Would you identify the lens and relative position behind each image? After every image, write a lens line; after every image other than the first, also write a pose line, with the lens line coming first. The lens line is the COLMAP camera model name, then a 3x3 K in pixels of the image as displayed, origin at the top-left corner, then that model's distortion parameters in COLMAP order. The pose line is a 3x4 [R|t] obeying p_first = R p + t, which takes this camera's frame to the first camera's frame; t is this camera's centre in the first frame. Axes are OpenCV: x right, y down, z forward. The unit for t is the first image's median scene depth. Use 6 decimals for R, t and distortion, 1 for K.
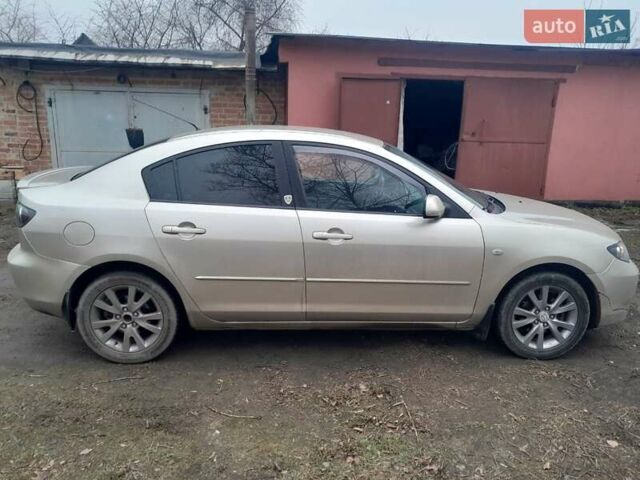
lens RADIAL K [[503.3, 0, 320.0], [0, 503.3, 240.0], [0, 0, 1]] dist [0.006983, -0.001084]
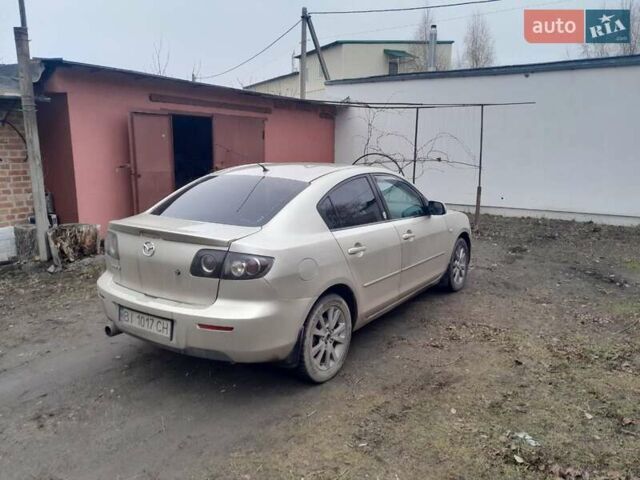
lens RADIAL K [[503.3, 0, 320.0], [0, 503.3, 240.0], [0, 0, 1]] dist [0.006983, -0.001084]
pose [[0.613280, -0.163087, 0.772846, -0.520017], [0.200324, 0.978576, 0.047537, -0.048347], [-0.764041, 0.125667, 0.632811, 0.119764]]
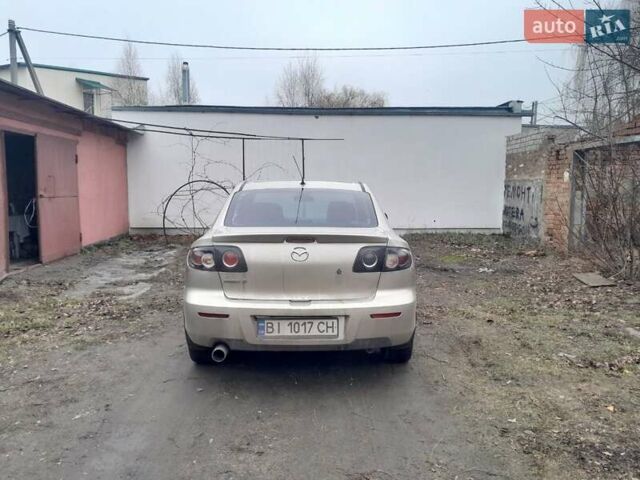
lens RADIAL K [[503.3, 0, 320.0], [0, 503.3, 240.0], [0, 0, 1]] dist [0.006983, -0.001084]
pose [[0.047365, -0.130107, 0.990368, -0.709980], [0.237997, 0.964396, 0.115313, -0.107923], [-0.970110, 0.230243, 0.076644, 0.454090]]
